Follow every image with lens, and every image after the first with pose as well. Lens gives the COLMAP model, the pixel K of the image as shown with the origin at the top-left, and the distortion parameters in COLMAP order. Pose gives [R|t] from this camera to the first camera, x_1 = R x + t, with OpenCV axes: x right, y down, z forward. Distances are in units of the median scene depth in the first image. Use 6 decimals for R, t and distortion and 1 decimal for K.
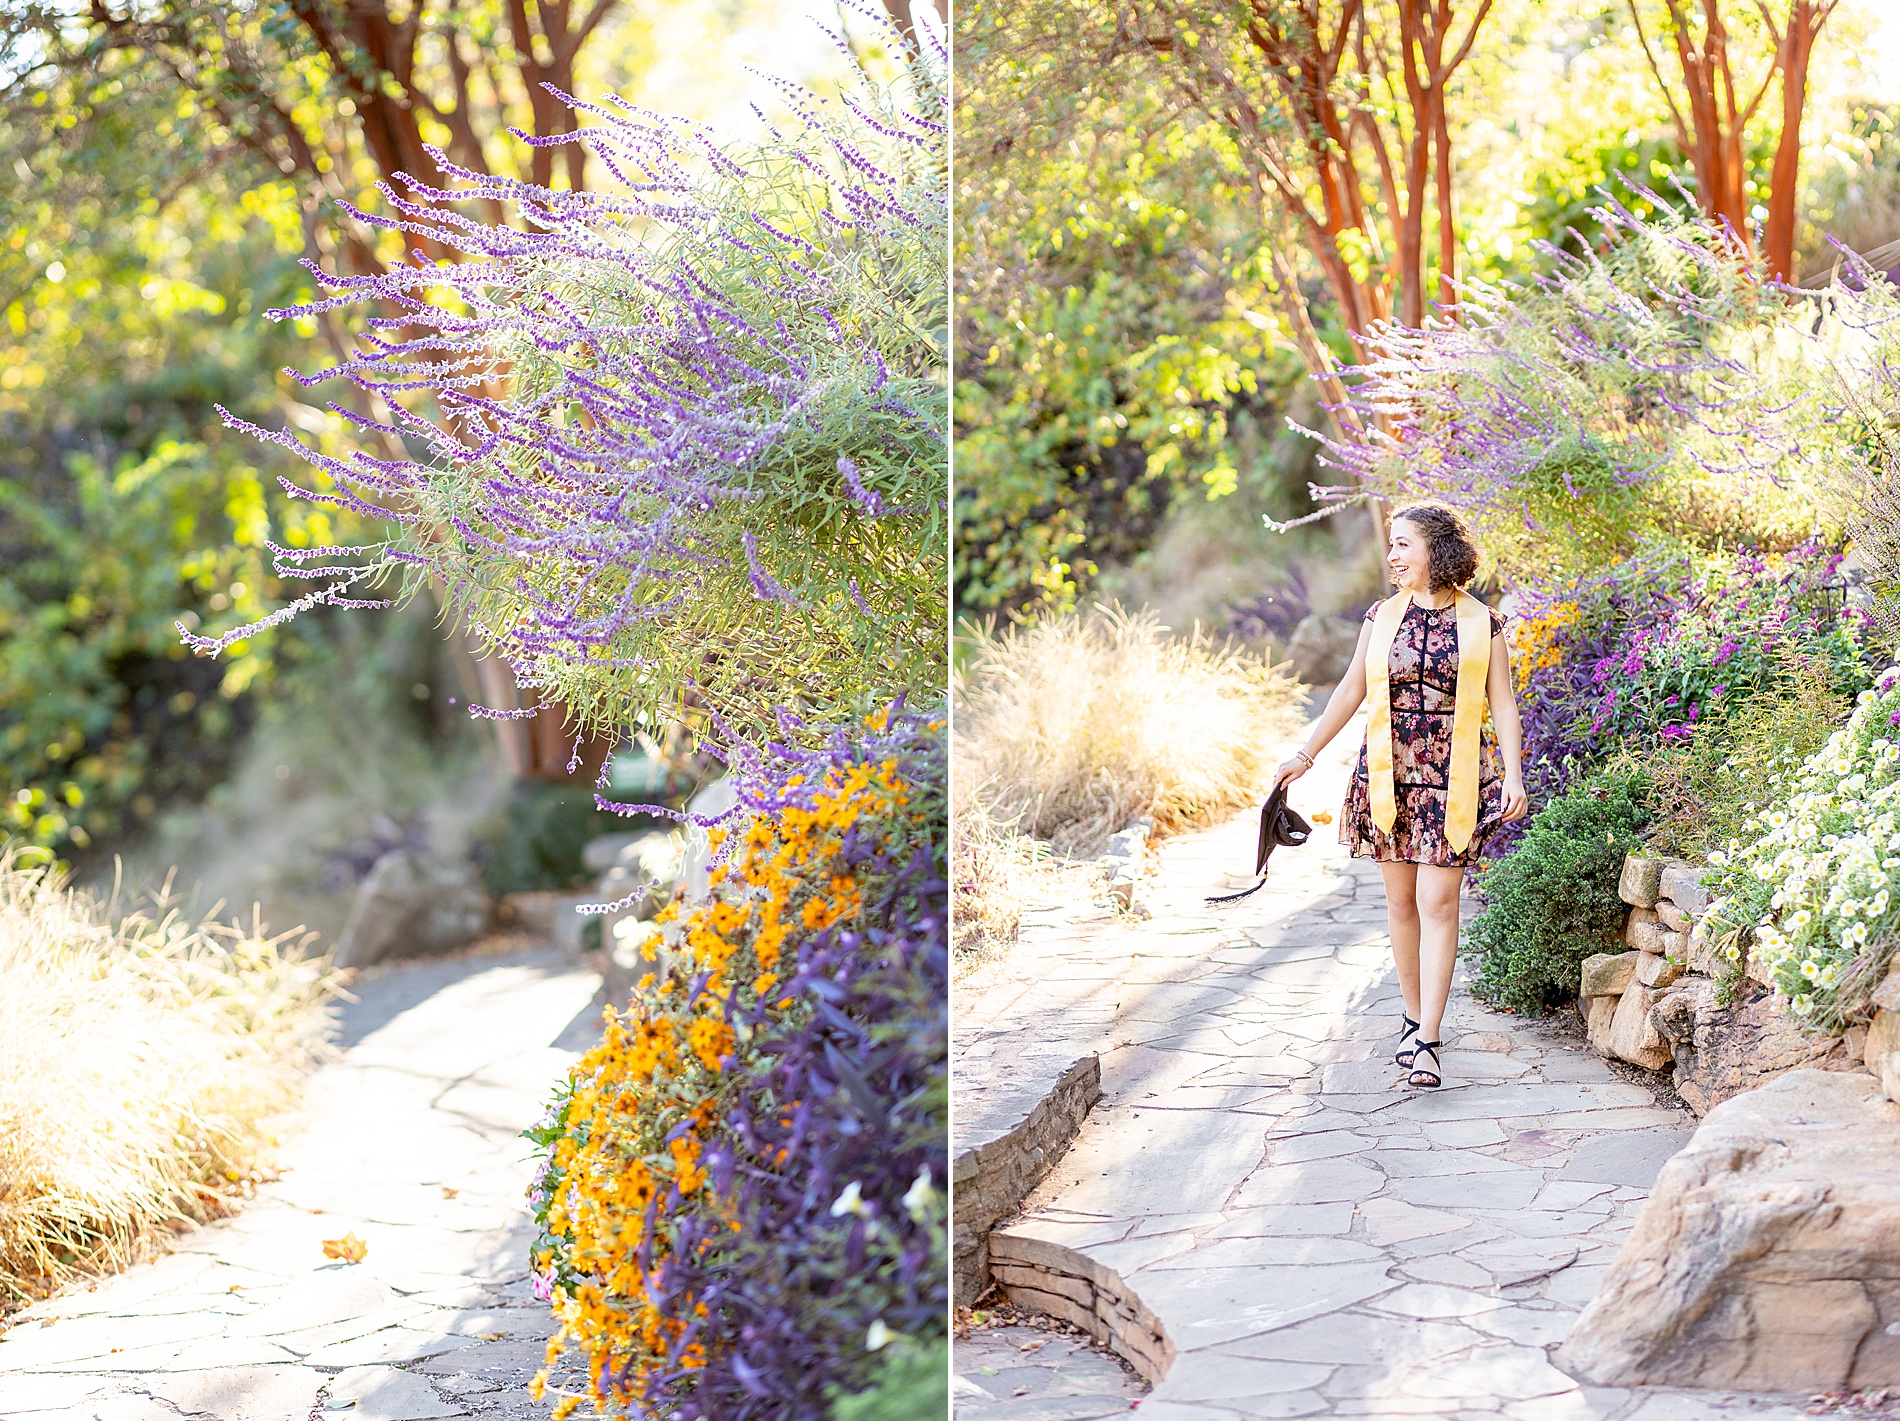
lens RADIAL K [[5936.4, 0, 950.0], [0, 5936.4, 710.5], [0, 0, 1]] dist [0.034285, -11.516639]
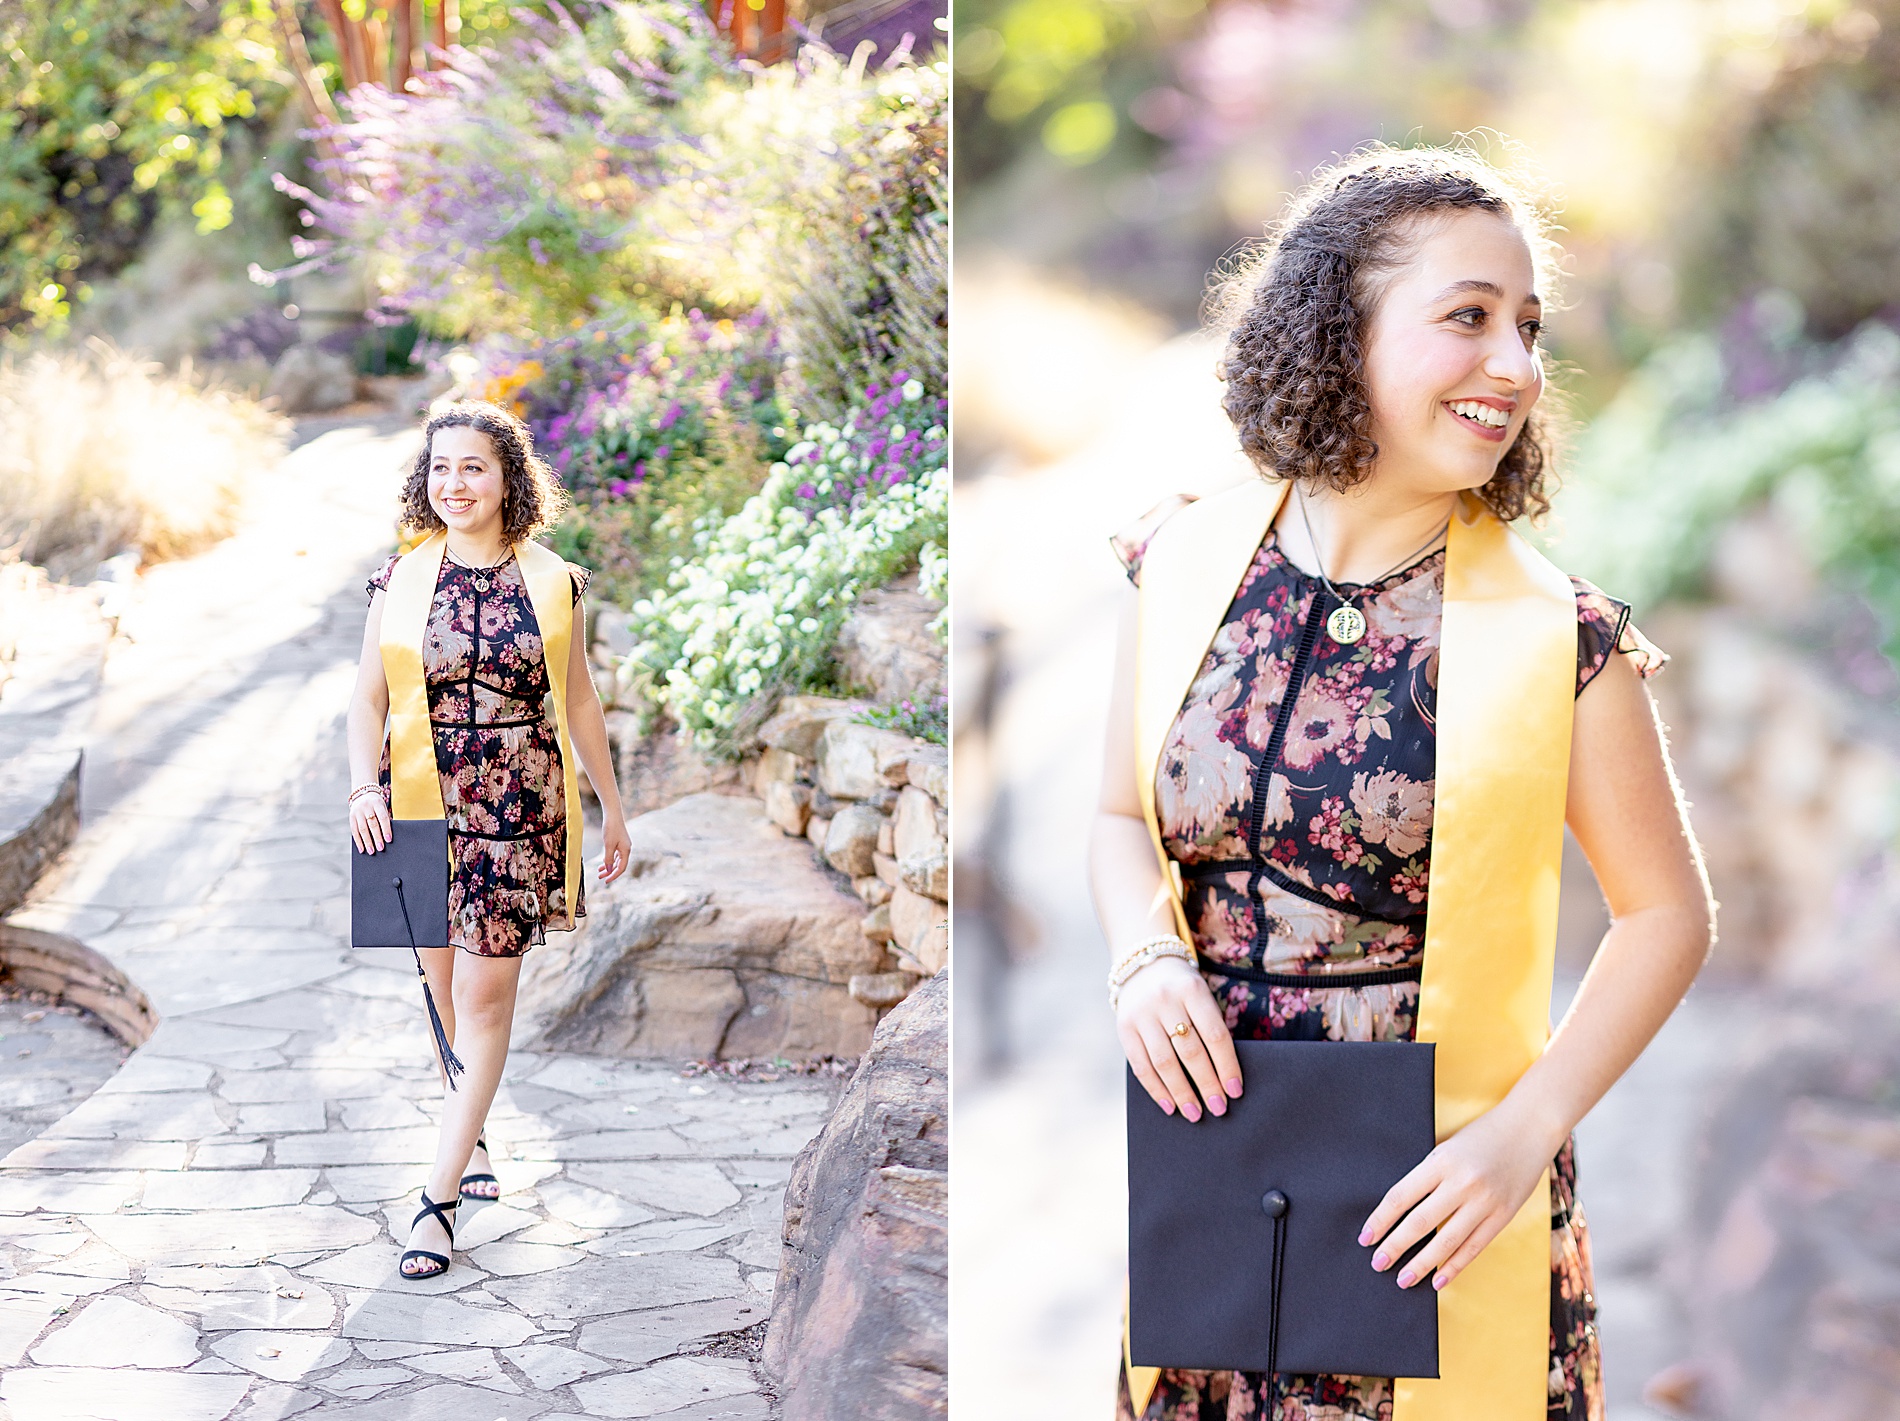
lens RADIAL K [[6046.4, 0, 950.0], [0, 6046.4, 710.5], [0, 0, 1]] dist [0.006453, 1.033175]
pose [[0.985525, 0.020556, 0.168280, -0.008817], [-0.028491, 0.998586, 0.044873, -0.010237], [-0.167120, -0.049018, 0.984717, -0.175380]]
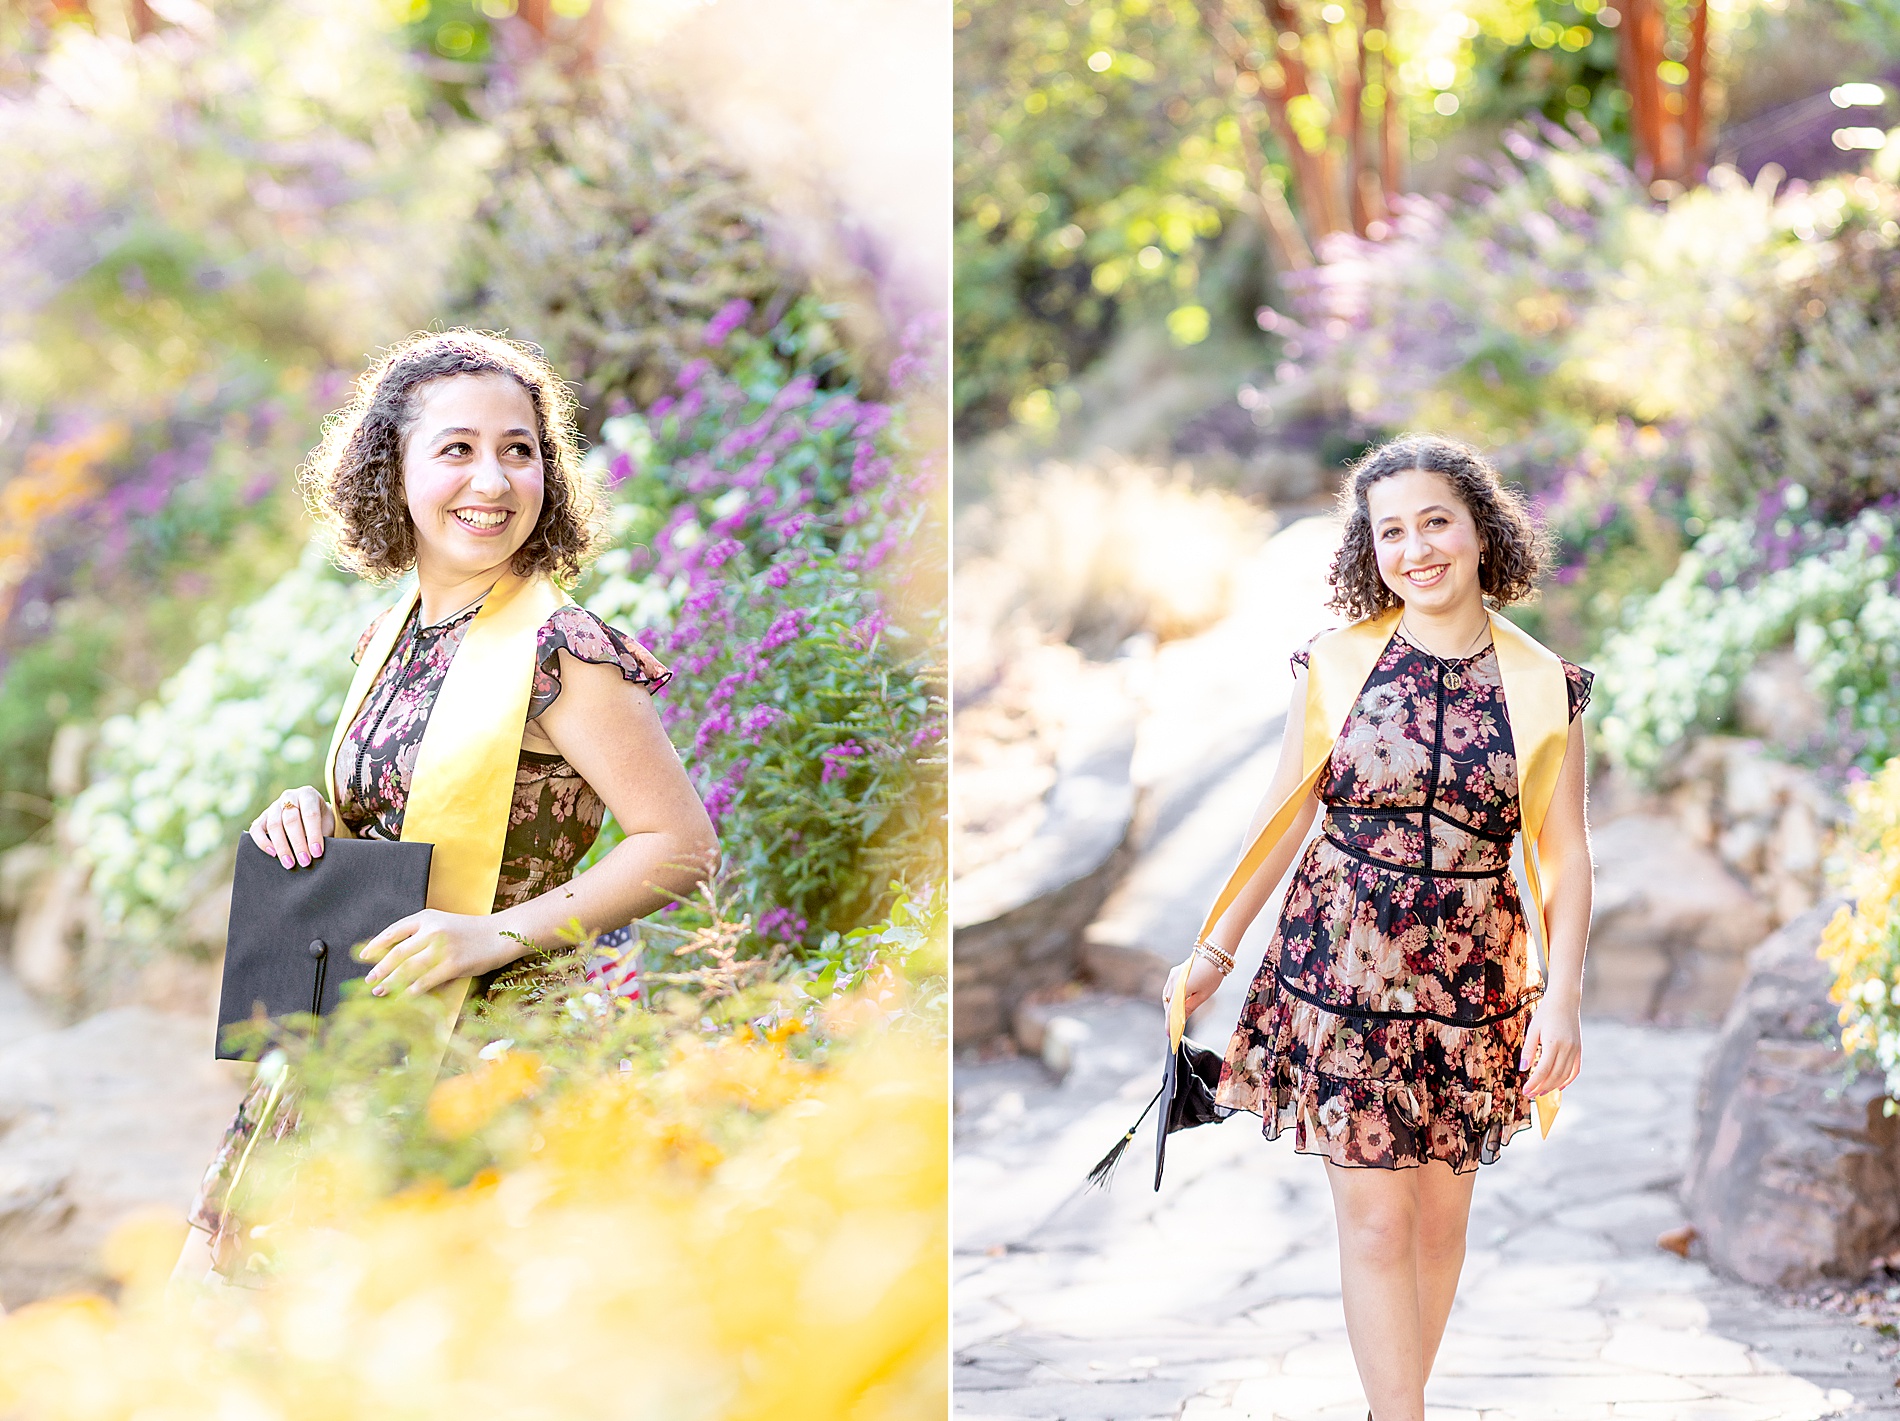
lens RADIAL K [[6046.4, 0, 950.0], [0, 6046.4, 710.5], [0, 0, 1]] dist [0.006453, 1.033175]
pose [[0.999907, -0.001617, 0.013547, -0.055956], [0.001128, 0.999350, 0.036039, -0.022983], [-0.013596, -0.036020, 0.999259, -0.569673]]
